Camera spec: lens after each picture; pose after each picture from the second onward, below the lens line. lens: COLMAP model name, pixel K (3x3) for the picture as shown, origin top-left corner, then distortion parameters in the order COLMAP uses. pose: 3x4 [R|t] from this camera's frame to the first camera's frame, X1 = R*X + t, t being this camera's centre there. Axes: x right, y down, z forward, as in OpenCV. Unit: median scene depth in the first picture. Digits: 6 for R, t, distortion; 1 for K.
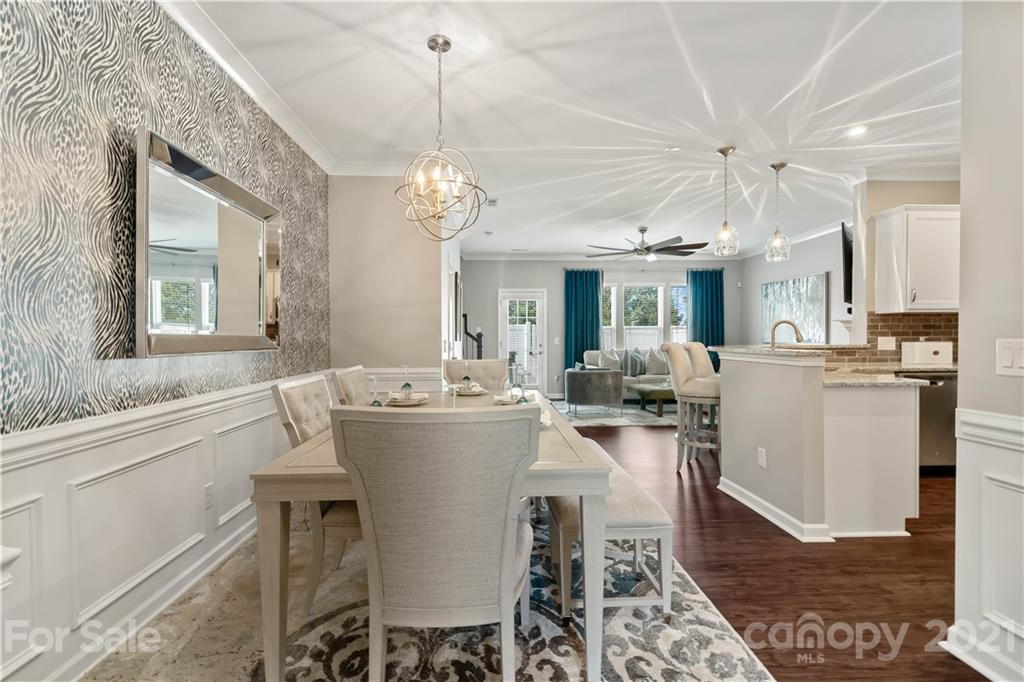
lens RADIAL K [[470.6, 0, 499.3], [0, 470.6, 344.4], [0, 0, 1]] dist [-0.002955, 0.001559]
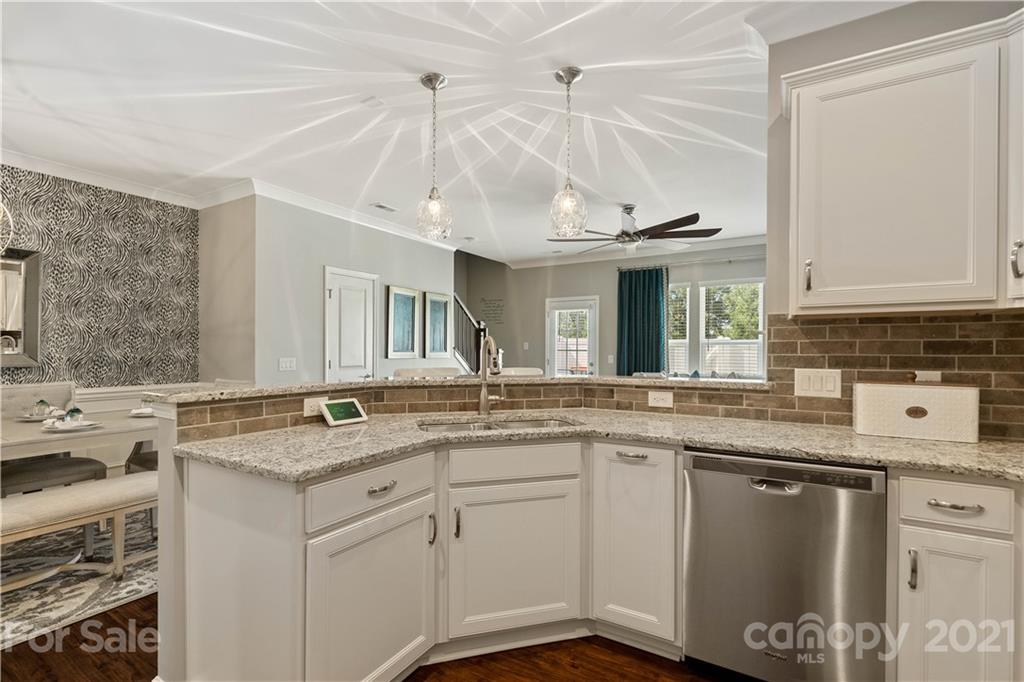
lens RADIAL K [[470.6, 0, 498.2], [0, 470.6, 351.3], [0, 0, 1]] dist [-0.002955, 0.001559]
pose [[0.836837, 0.006517, -0.547413, 0.813925], [-0.012654, 0.999892, -0.007440, -0.025526], [0.547305, 0.013153, 0.836830, 0.443534]]
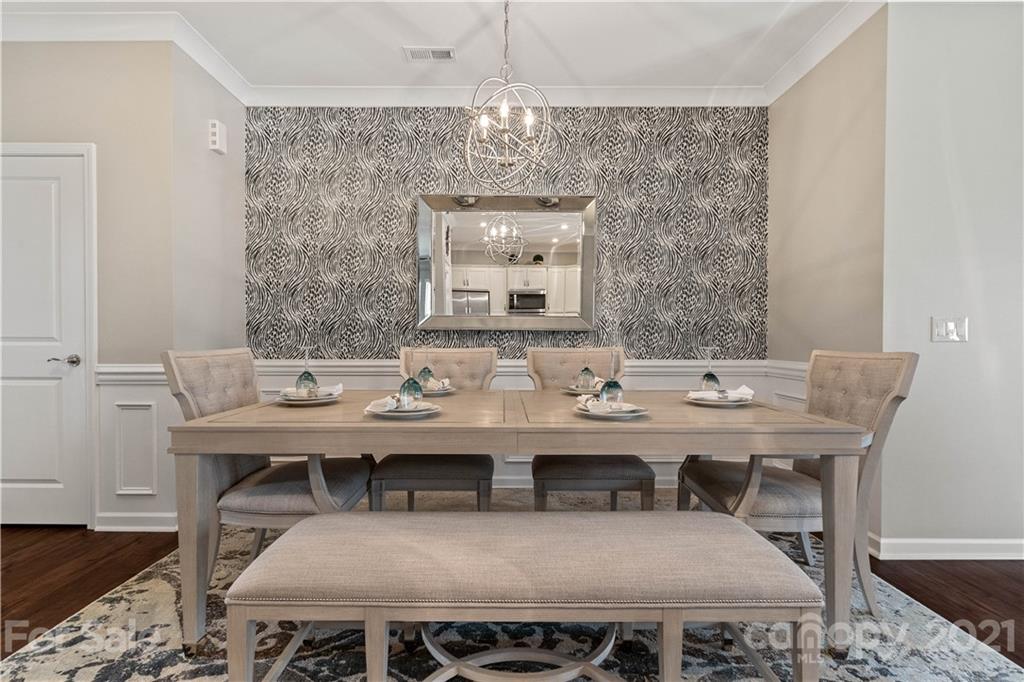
lens RADIAL K [[470.6, 0, 507.1], [0, 470.6, 344.1], [0, 0, 1]] dist [-0.002955, 0.001559]
pose [[-0.019288, 0.013495, -0.999723, 0.395671], [-0.015284, 0.999788, 0.013791, 0.017733], [0.999697, 0.015546, -0.019077, 0.576818]]
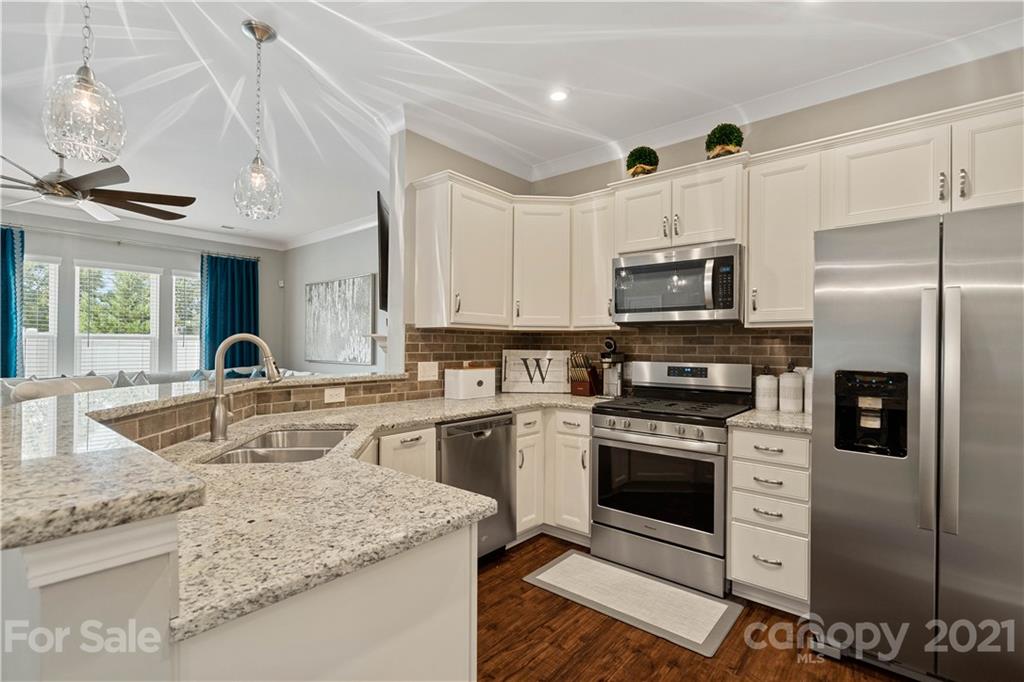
lens RADIAL K [[470.6, 0, 509.8], [0, 470.6, 338.1], [0, 0, 1]] dist [-0.002955, 0.001559]
pose [[0.664215, 0.022302, 0.747209, 0.382867], [0.001497, 0.999513, -0.031162, -0.029123], [-0.747540, 0.021817, 0.663858, 0.446285]]
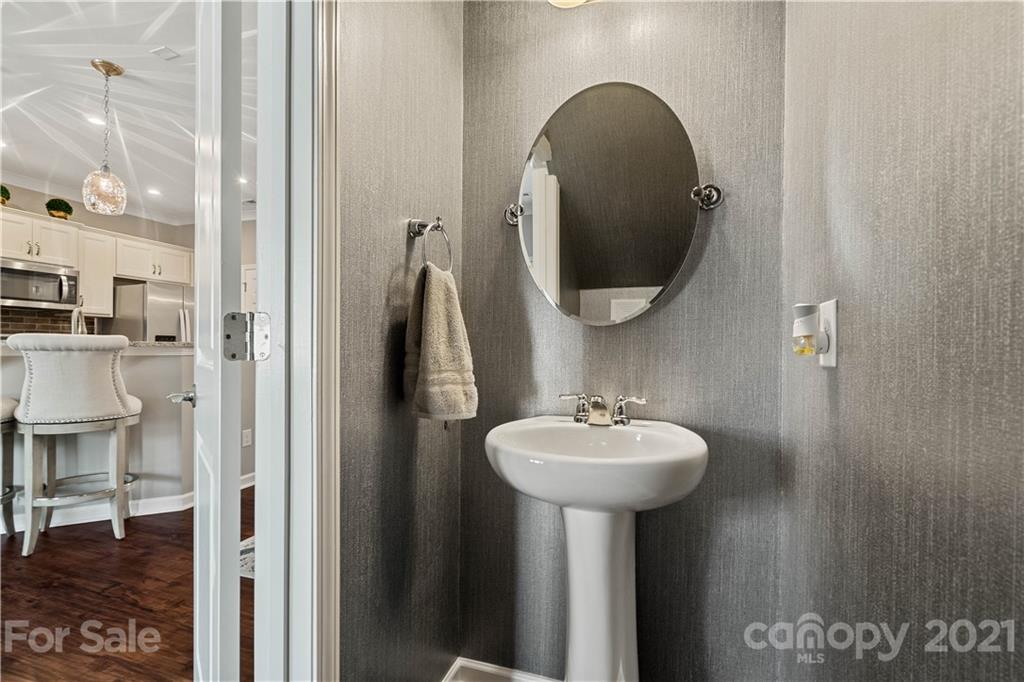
lens RADIAL K [[470.6, 0, 487.8], [0, 470.6, 346.6], [0, 0, 1]] dist [-0.002955, 0.001559]
pose [[-0.936665, -0.001275, 0.350224, -0.274839], [0.002997, 0.999928, 0.011655, 0.003391], [-0.350213, 0.011967, -0.936594, 1.299990]]
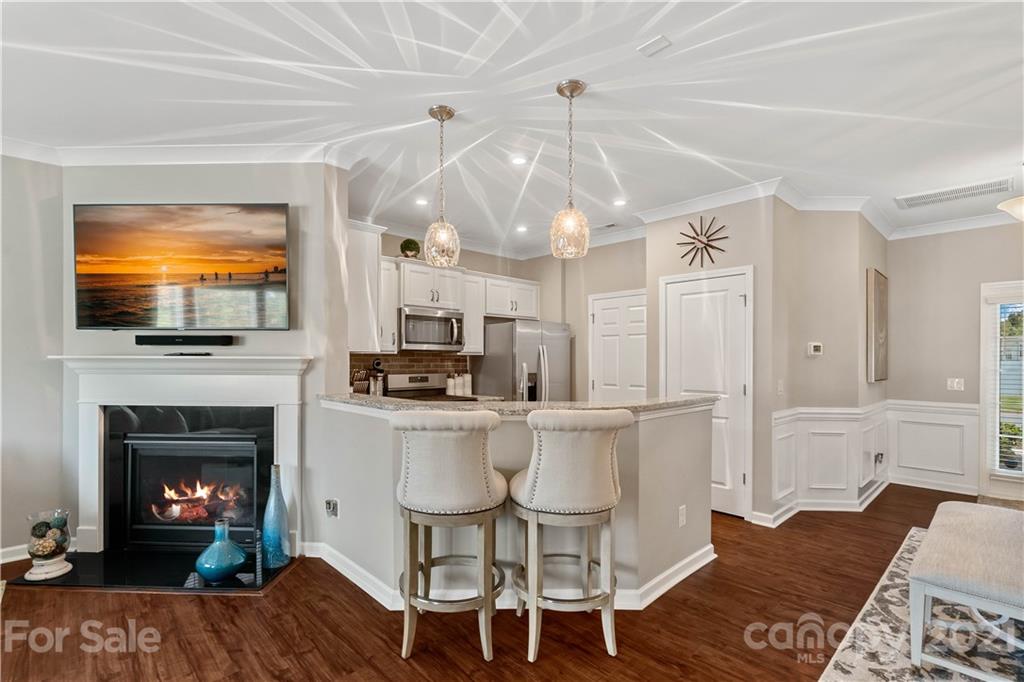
lens RADIAL K [[470.6, 0, 493.8], [0, 470.6, 362.1], [0, 0, 1]] dist [-0.002955, 0.001559]
pose [[-0.659136, -0.002958, 0.752018, 0.073676], [0.010659, 0.999855, 0.013275, -0.056114], [-0.751948, 0.016766, -0.659009, 1.315232]]
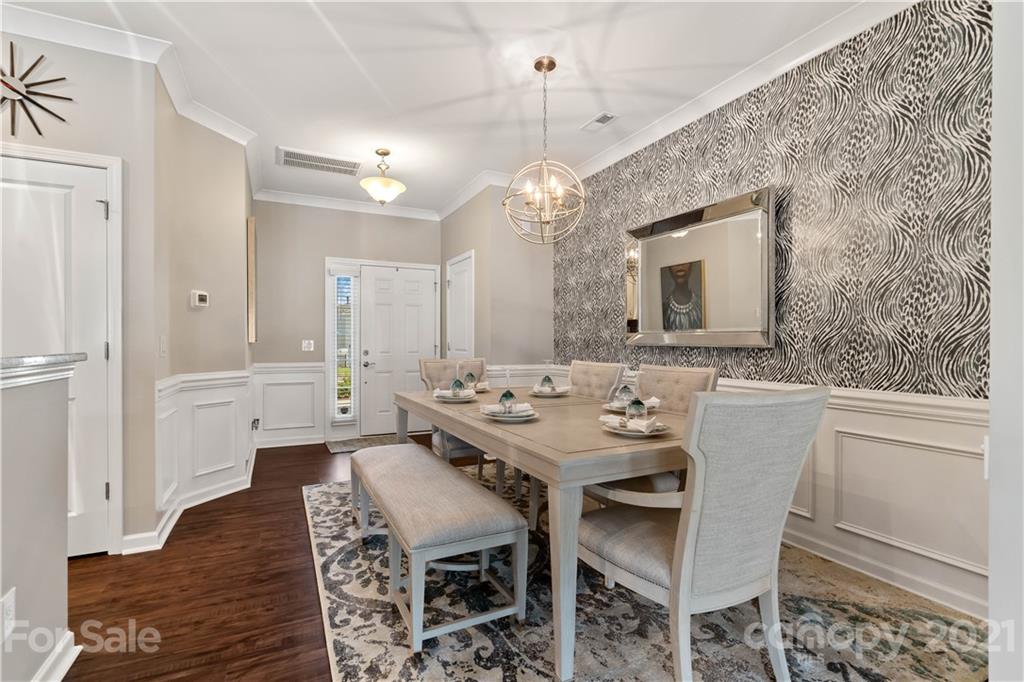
lens RADIAL K [[470.6, 0, 507.3], [0, 470.6, 342.9], [0, 0, 1]] dist [-0.002955, 0.001559]
pose [[-0.906164, 0.001404, -0.422925, 0.230092], [-0.005749, 0.999861, 0.015637, -0.008280], [0.422888, 0.016601, -0.906030, 1.093030]]
